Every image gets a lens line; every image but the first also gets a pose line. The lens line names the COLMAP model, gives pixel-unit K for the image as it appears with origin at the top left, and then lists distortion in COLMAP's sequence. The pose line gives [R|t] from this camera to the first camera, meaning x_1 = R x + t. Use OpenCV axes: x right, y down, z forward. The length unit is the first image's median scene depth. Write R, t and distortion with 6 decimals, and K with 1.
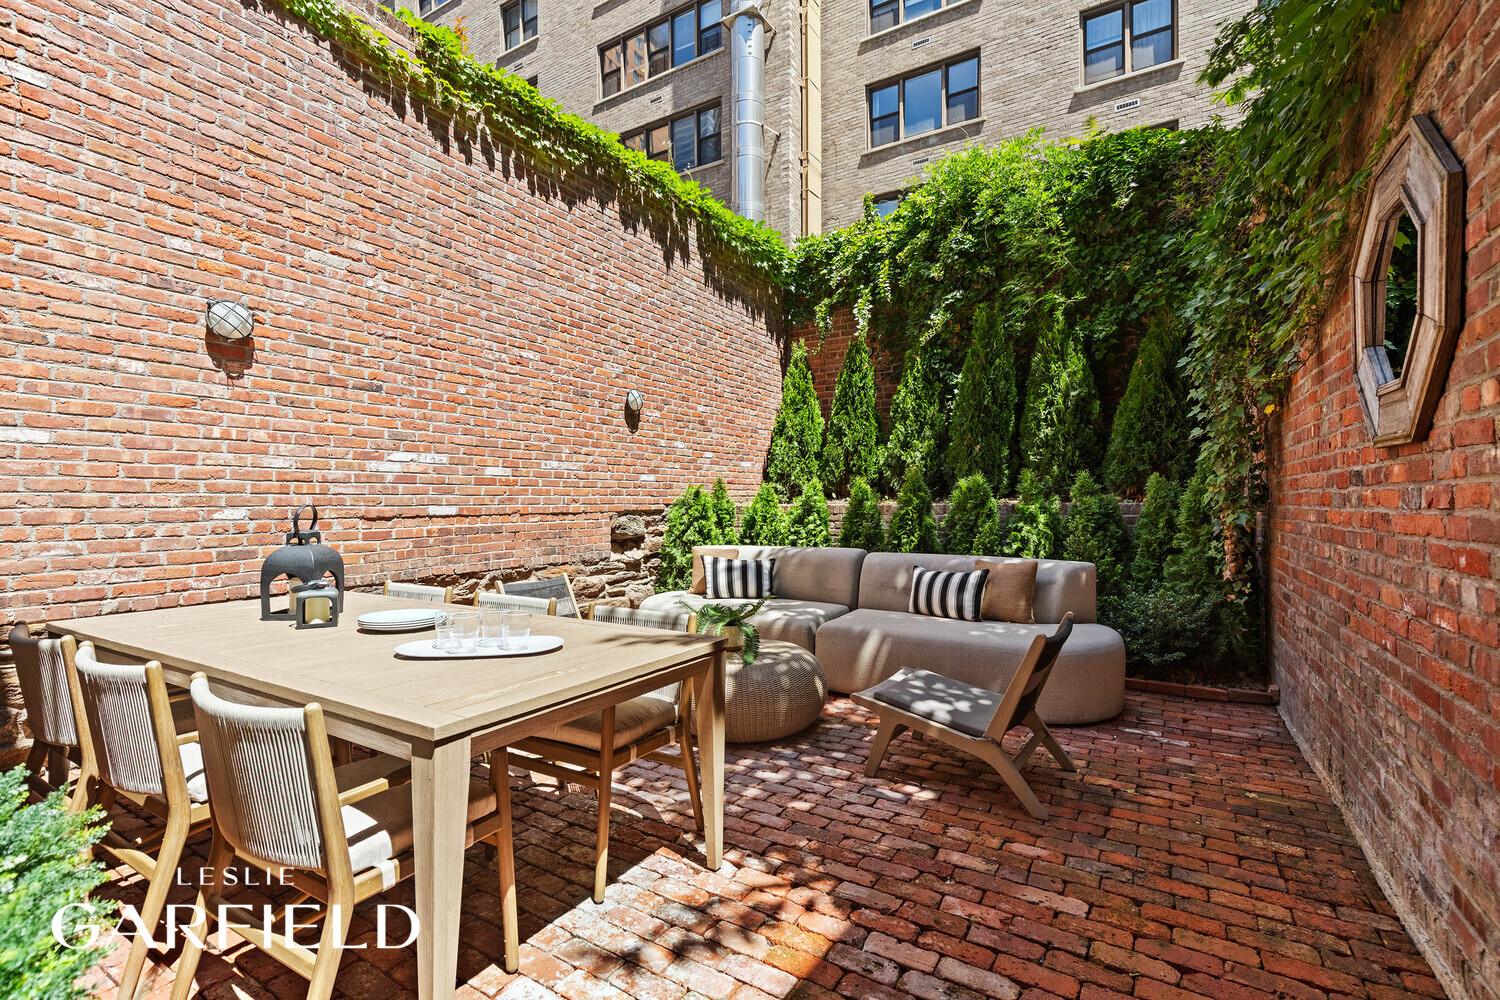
lens RADIAL K [[682.6, 0, 747.3], [0, 682.6, 504.7], [0, 0, 1]] dist [0.002402, 0.000185]
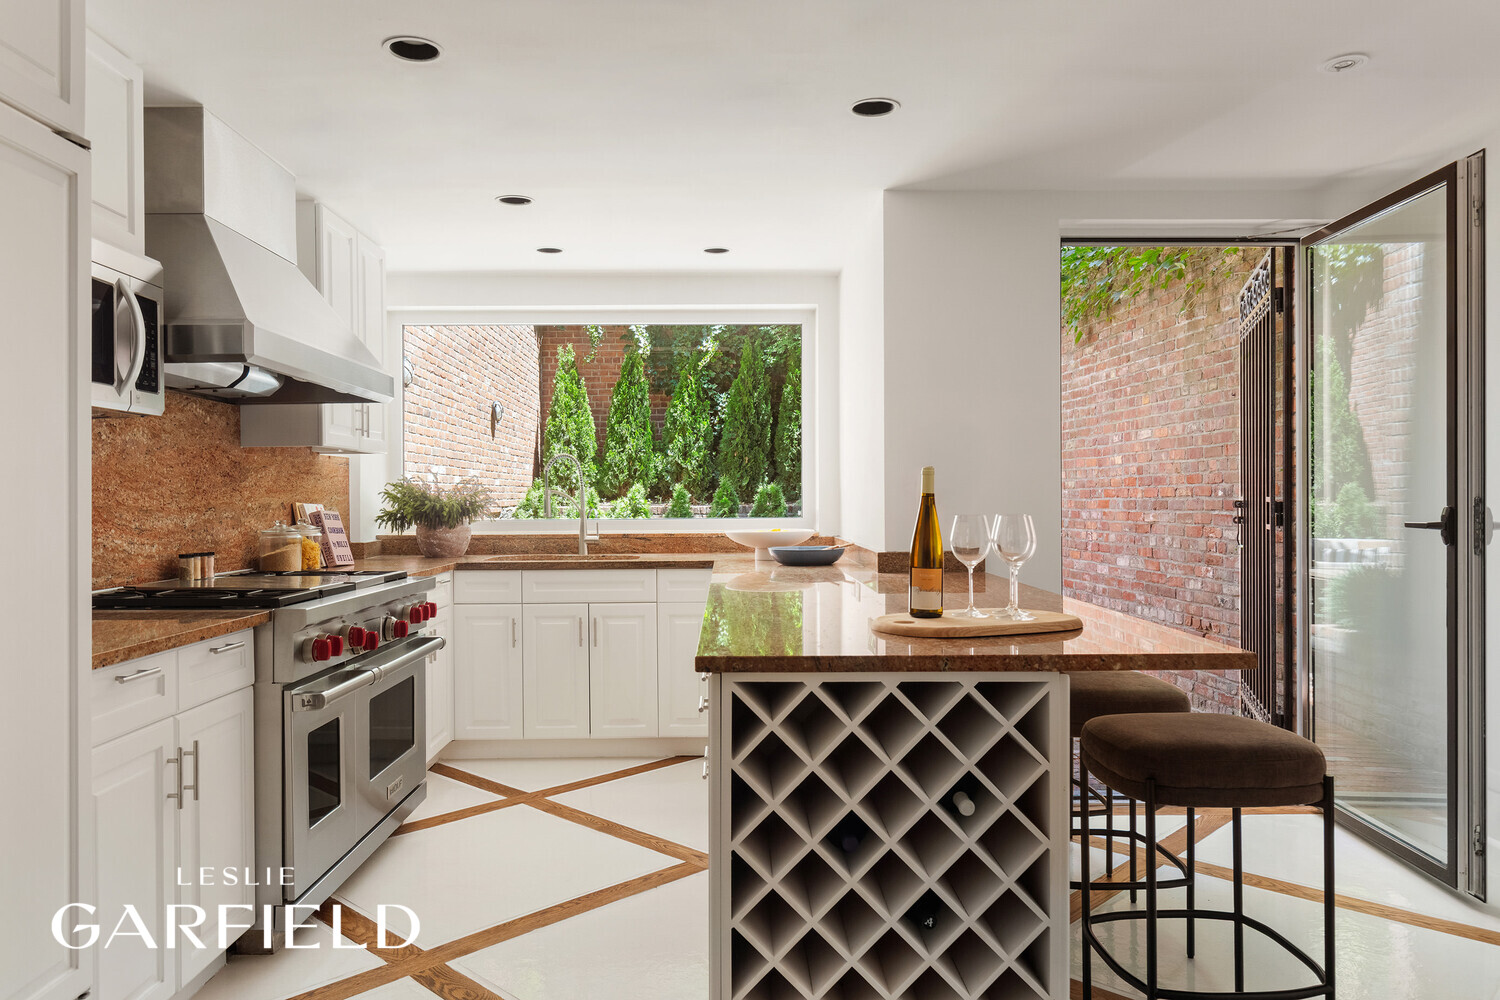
lens RADIAL K [[1039.1, 0, 749.7], [0, 1039.1, 501.9], [0, 0, 1]] dist [-0.001246, -0.000474]
pose [[0.842824, -0.001509, 0.538187, -0.605314], [0.004451, 0.999981, -0.004168, 0.000360], [-0.538170, 0.005908, 0.842815, -0.516508]]
